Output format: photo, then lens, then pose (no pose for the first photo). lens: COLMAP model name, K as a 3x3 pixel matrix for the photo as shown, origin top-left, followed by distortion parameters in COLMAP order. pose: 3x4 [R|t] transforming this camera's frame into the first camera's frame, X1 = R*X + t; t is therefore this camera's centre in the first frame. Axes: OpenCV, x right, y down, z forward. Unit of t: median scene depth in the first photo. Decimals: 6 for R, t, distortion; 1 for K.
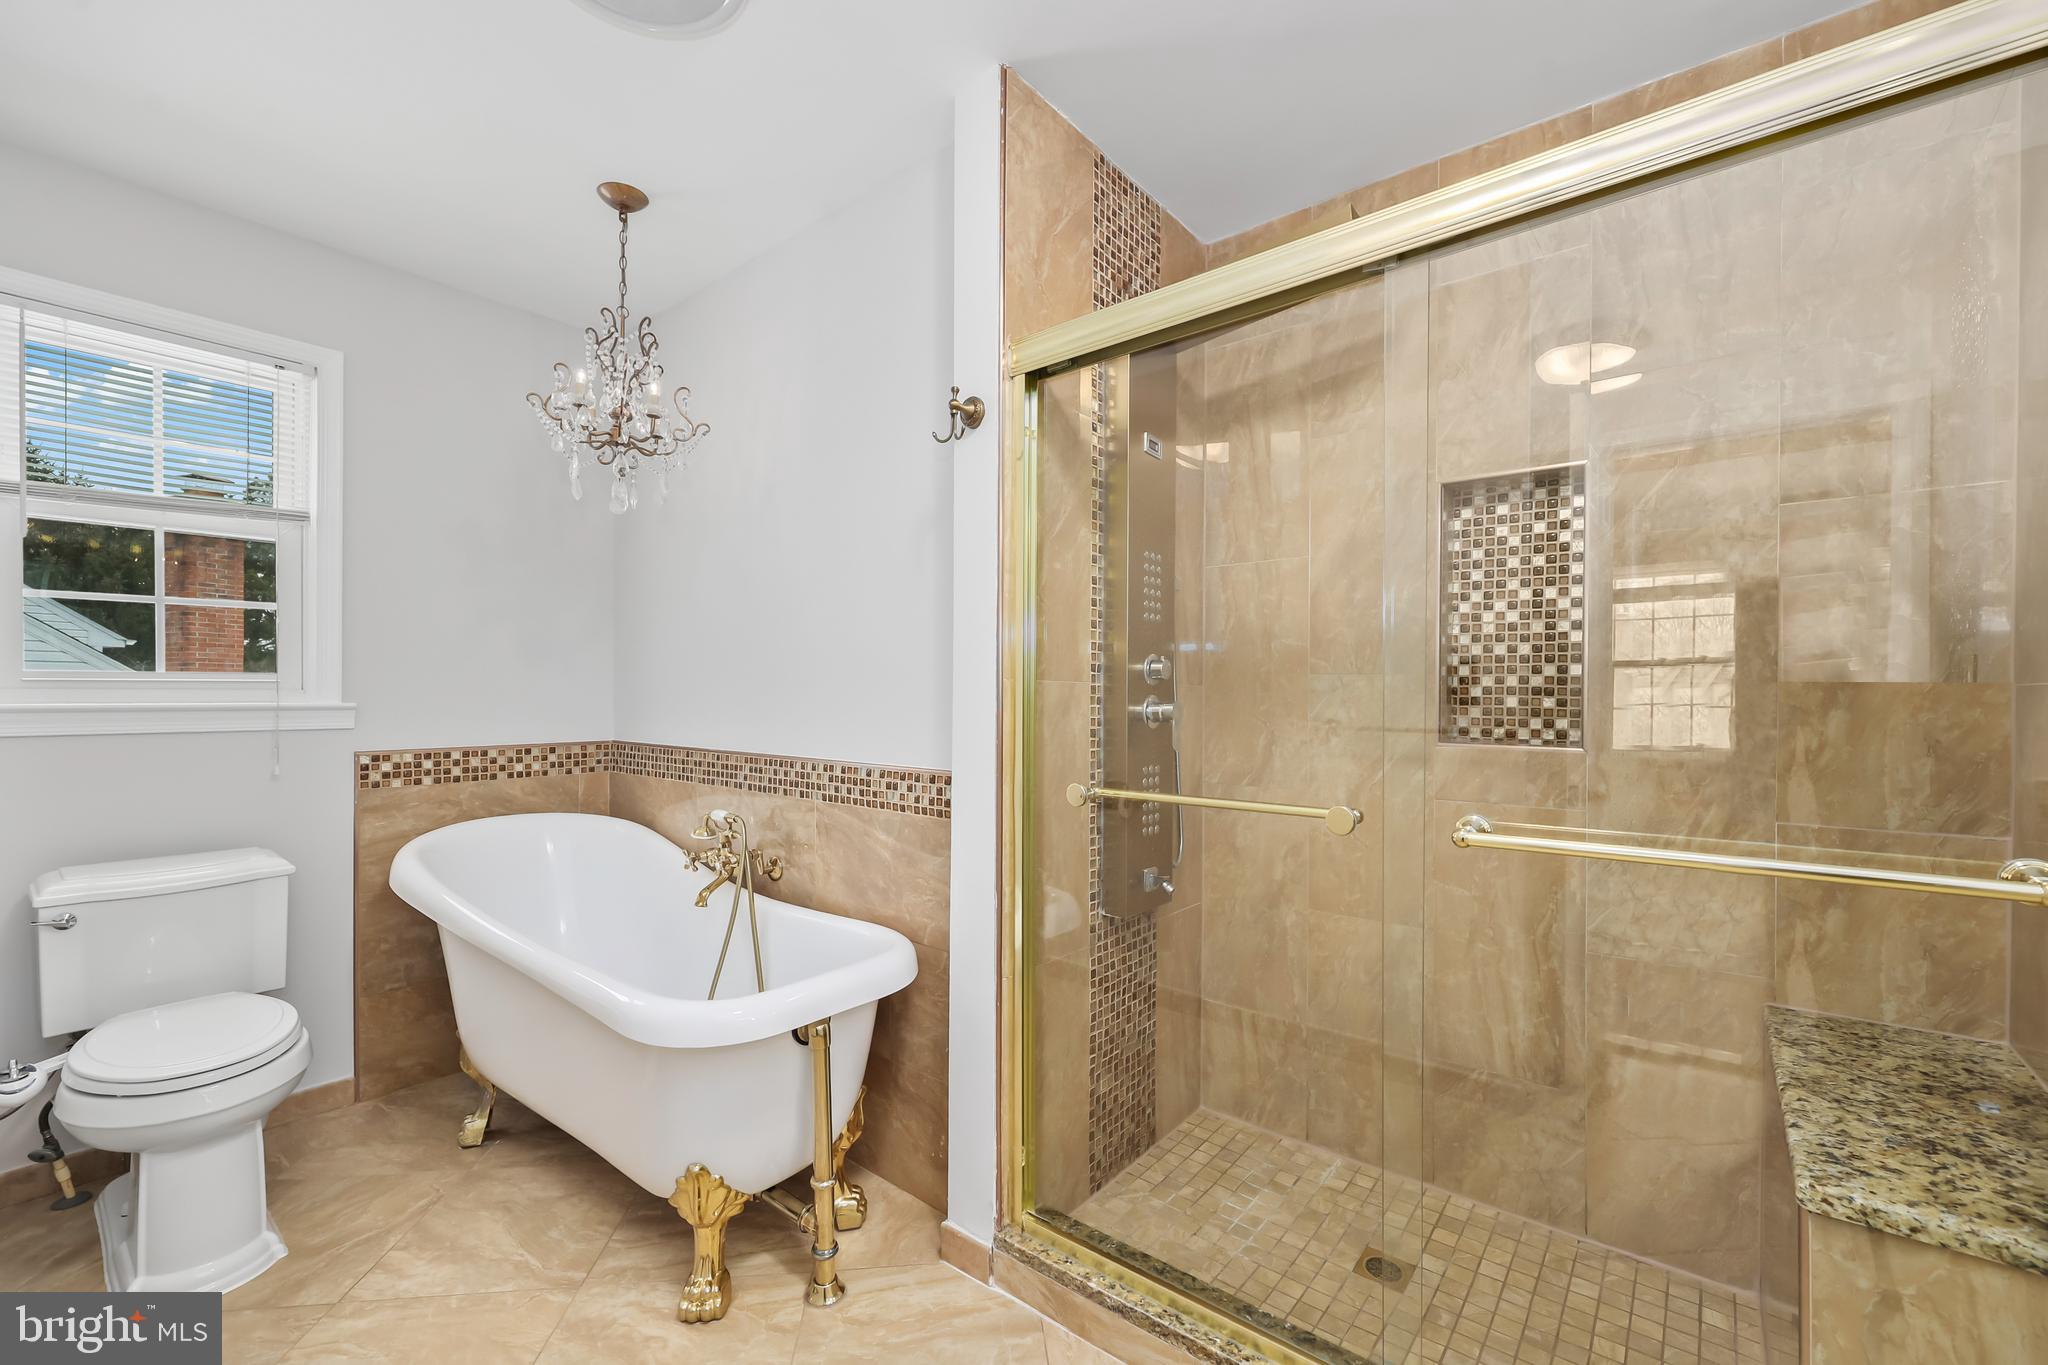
lens RADIAL K [[850.2, 0, 1026.7], [0, 850.2, 697.4], [0, 0, 1]] dist [-0.000546, 0.000087]
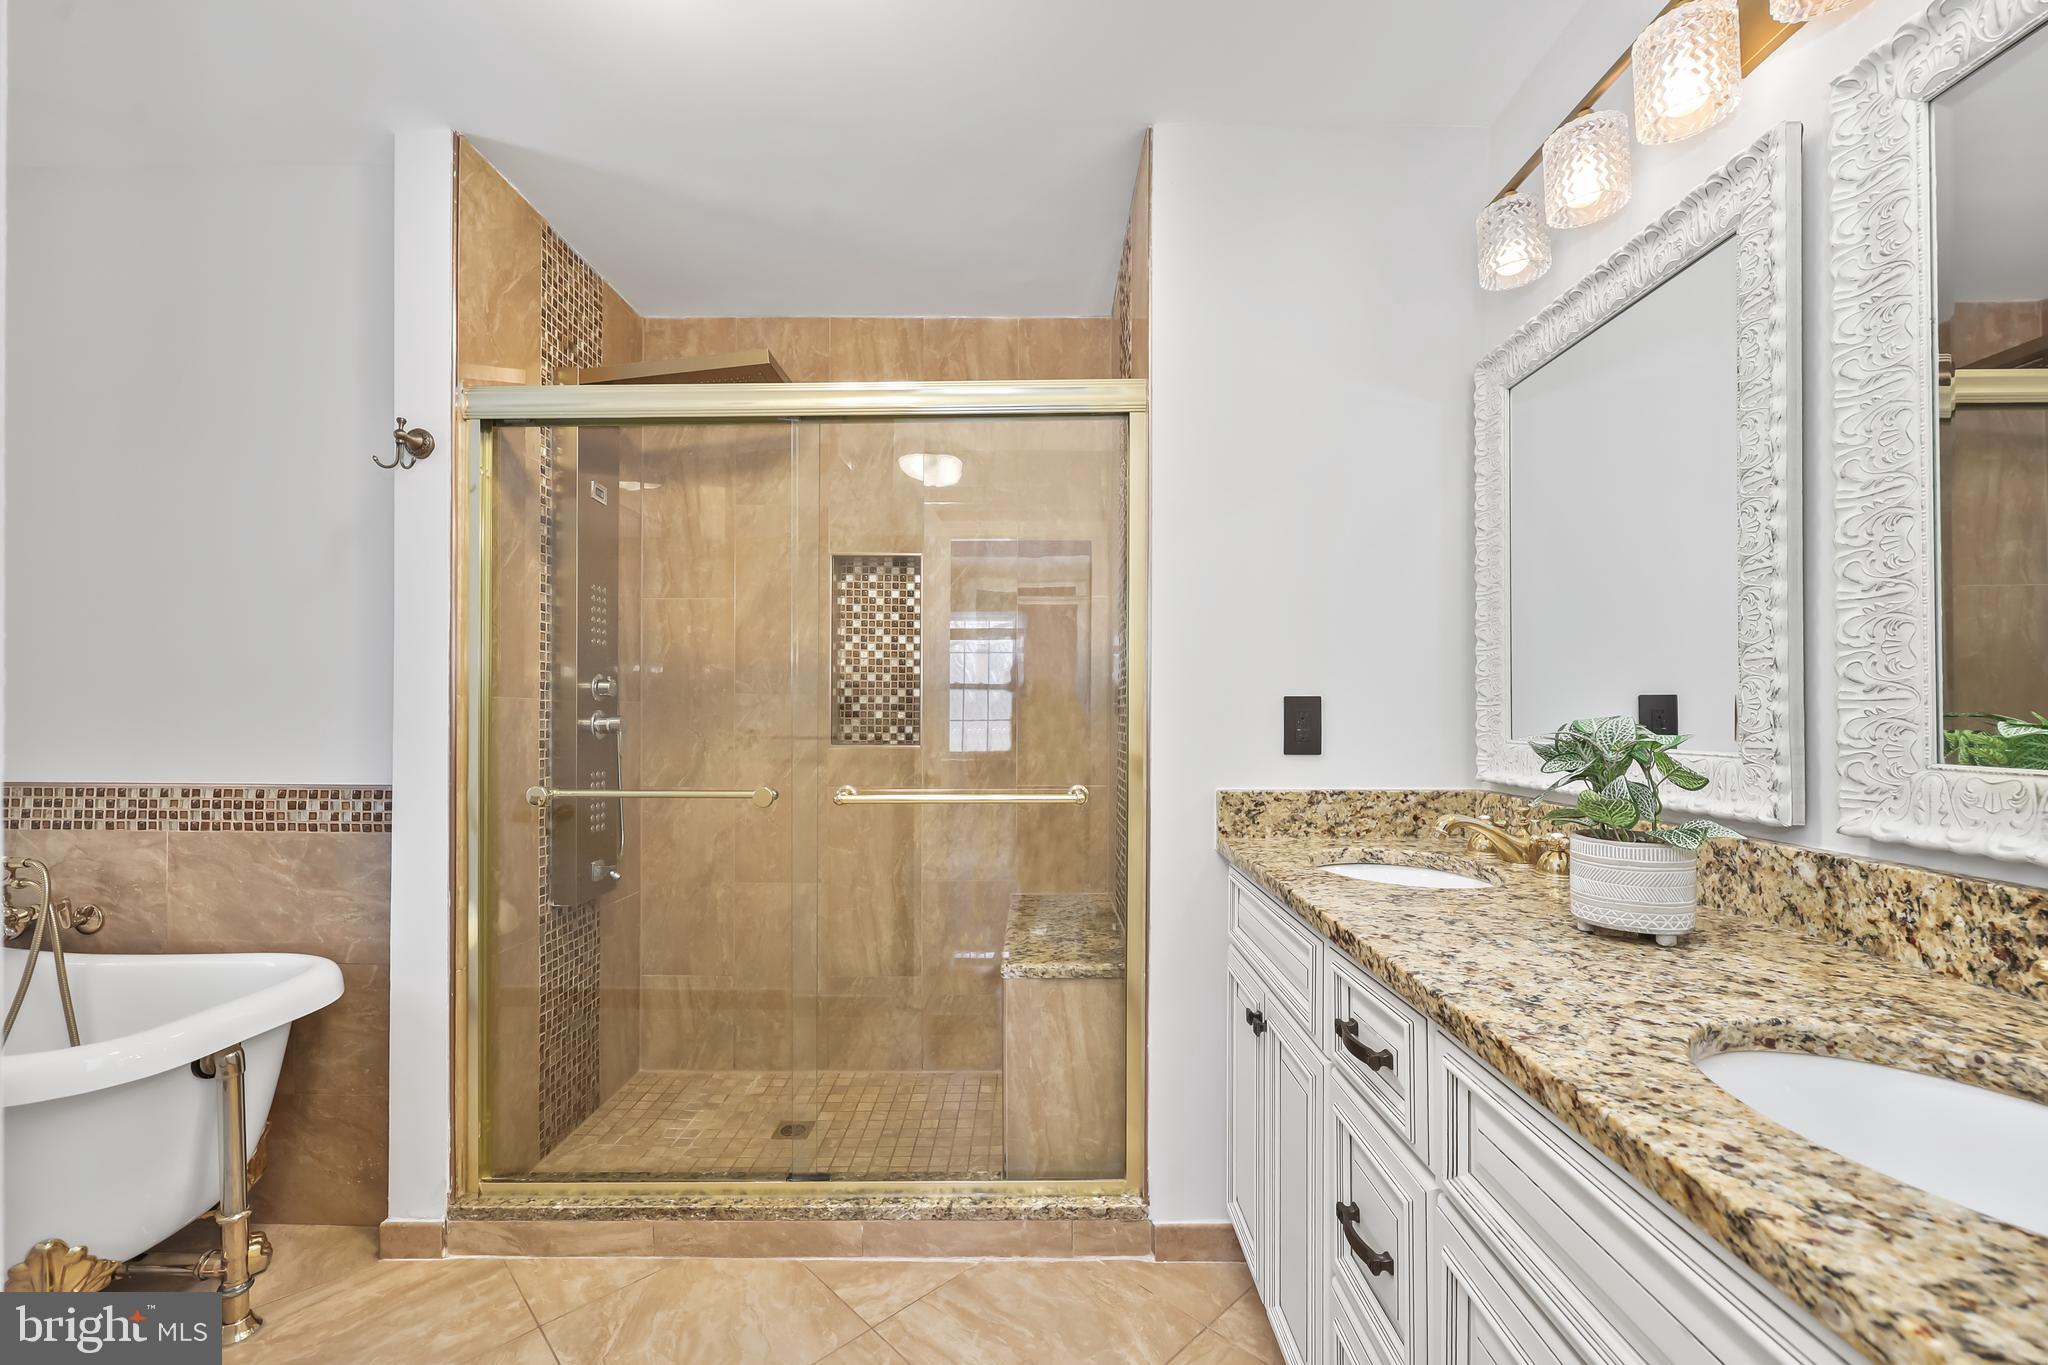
lens RADIAL K [[850.2, 0, 1035.5], [0, 850.2, 712.1], [0, 0, 1]] dist [-0.000546, 0.000087]
pose [[0.780688, -0.001717, 0.624918, -0.111625], [0.002657, 0.999996, -0.000571, 0.002247], [-0.624915, 0.002106, 0.780690, -0.270568]]
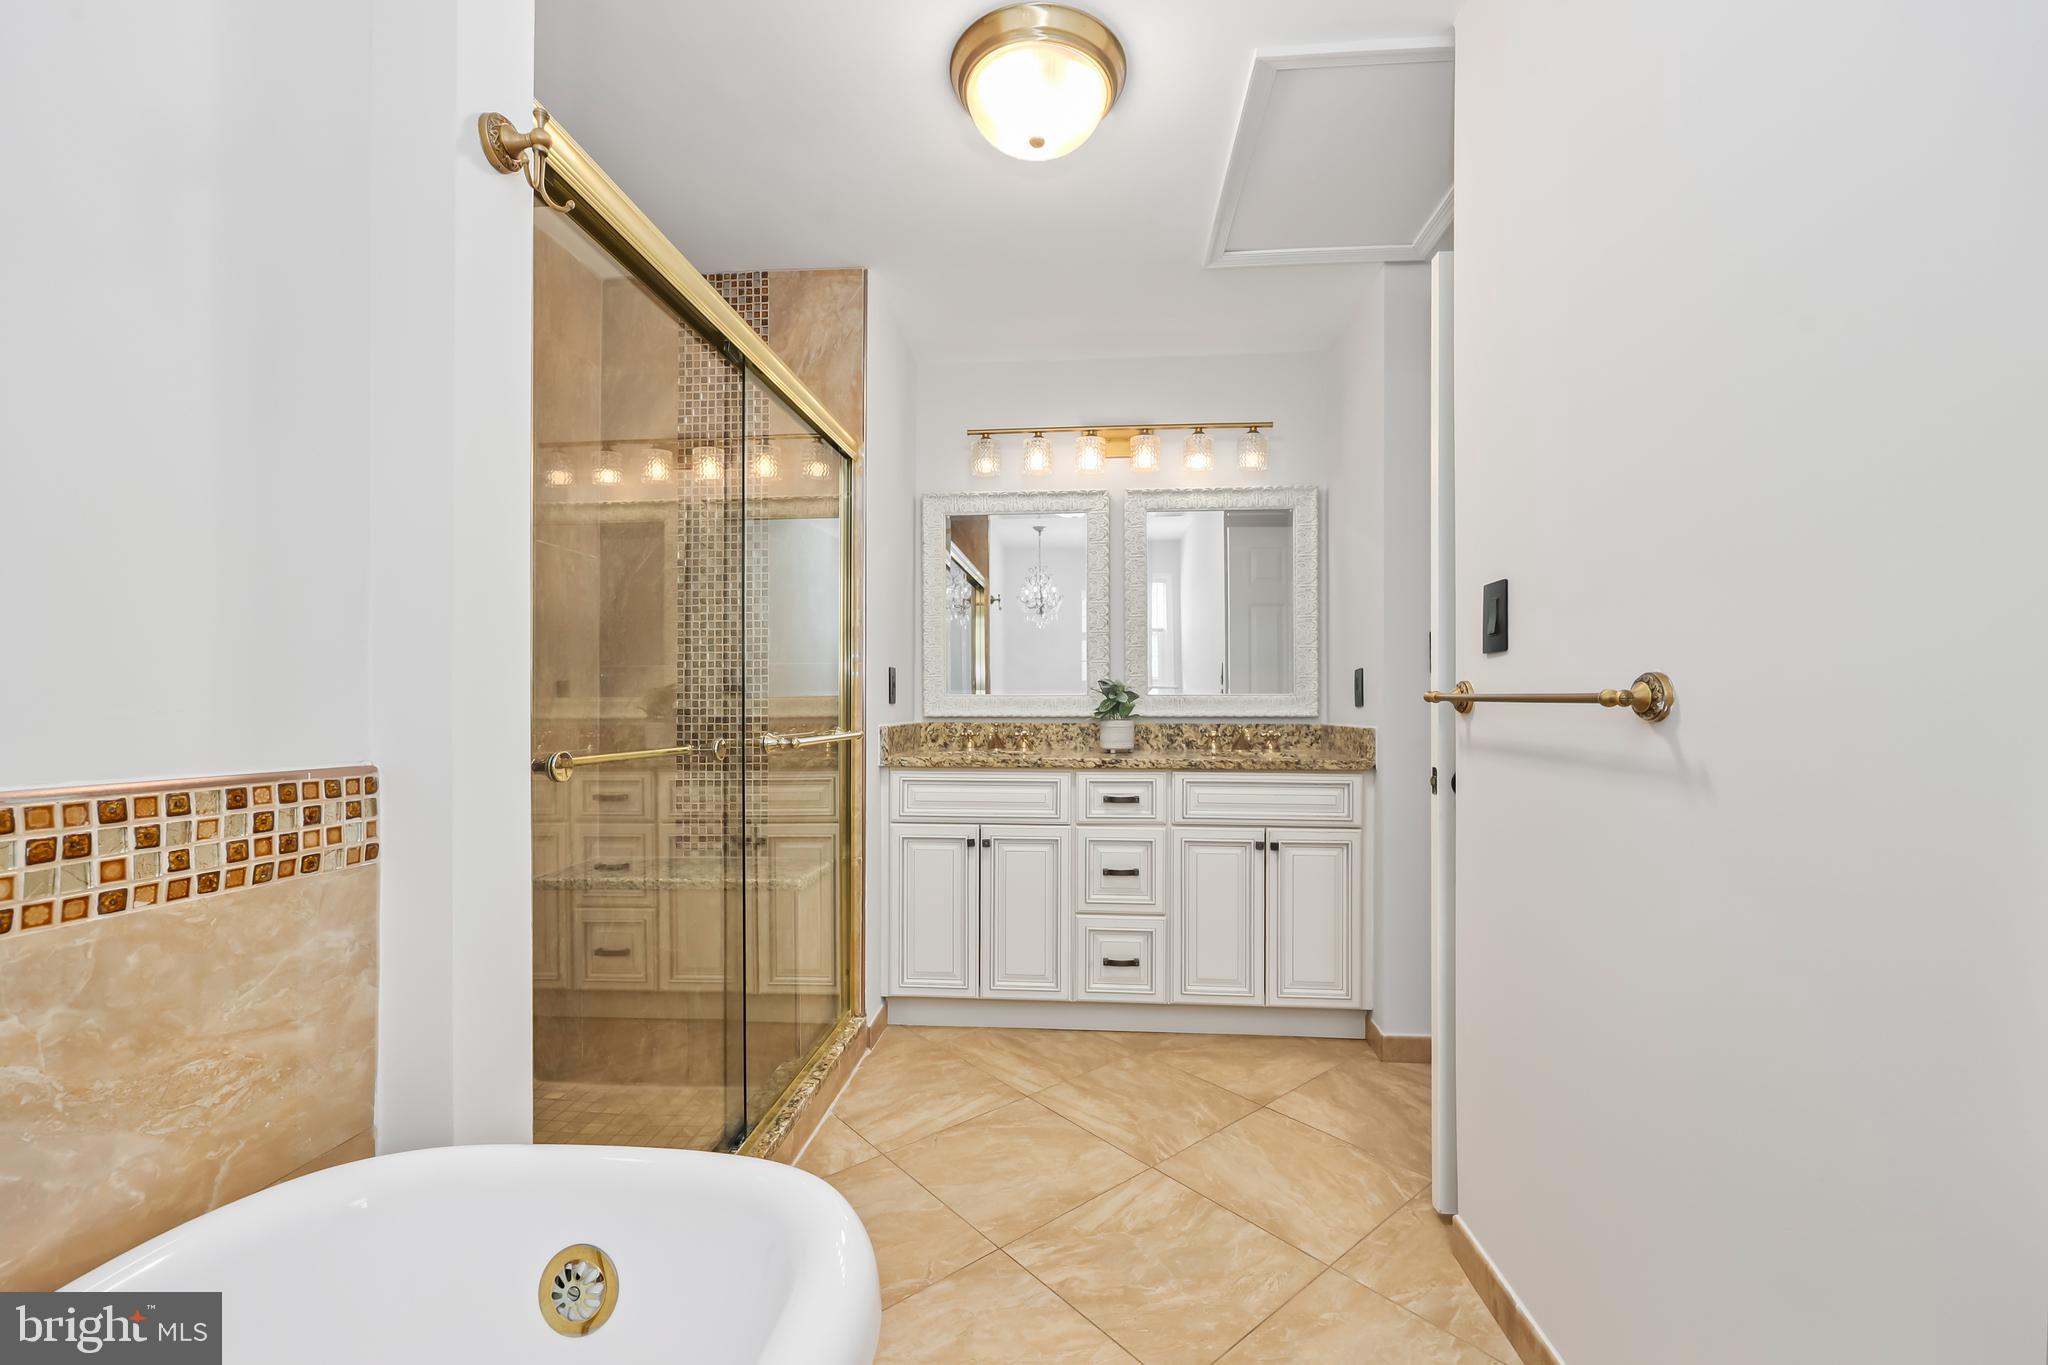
lens RADIAL K [[850.2, 0, 1026.2], [0, 850.2, 697.4], [0, 0, 1]] dist [-0.000546, 0.000087]
pose [[-0.574839, 0.009243, 0.818214, -0.669701], [0.002667, 0.999952, -0.009422, 0.051457], [-0.818262, -0.003234, -0.574836, 0.917926]]
